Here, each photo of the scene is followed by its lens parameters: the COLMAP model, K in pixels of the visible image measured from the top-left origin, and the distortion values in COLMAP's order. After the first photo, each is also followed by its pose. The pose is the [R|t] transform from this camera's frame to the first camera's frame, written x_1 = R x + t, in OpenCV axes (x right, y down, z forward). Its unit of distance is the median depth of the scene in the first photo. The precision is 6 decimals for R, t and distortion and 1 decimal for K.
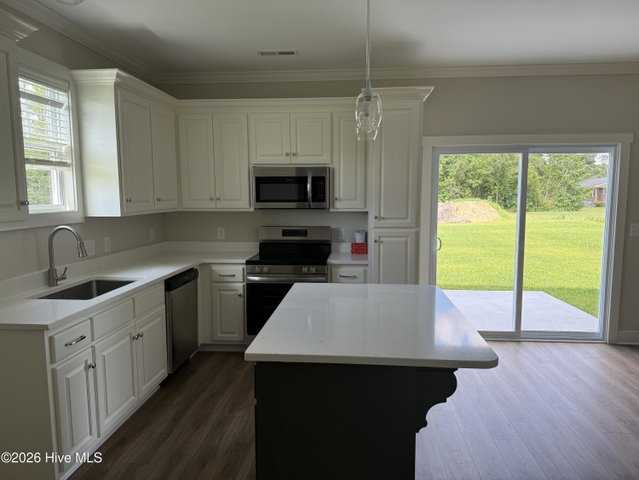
lens RADIAL K [[431.6, 0, 319.5], [0, 431.6, 240.0], [0, 0, 1]] dist [0.003605, -0.045626]
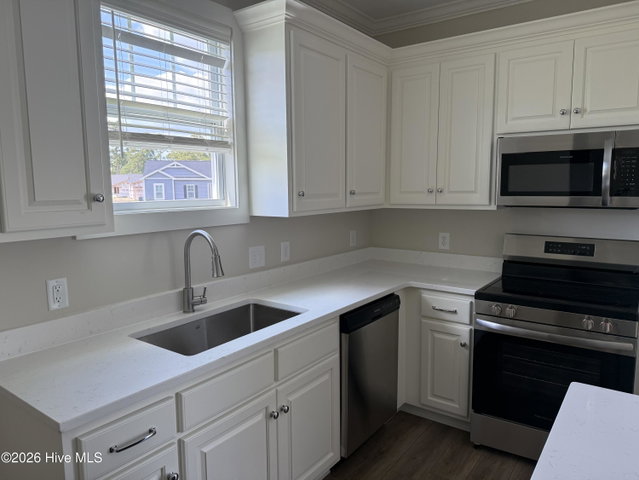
lens RADIAL K [[451.4, 0, 319.5], [0, 451.4, 240.0], [0, 0, 1]] dist [0.120889, -0.181525]
pose [[0.857488, 0.054637, -0.511594, -0.034544], [-0.047025, 0.998506, 0.027819, -0.034700], [0.512350, 0.000203, 0.858777, 0.344841]]
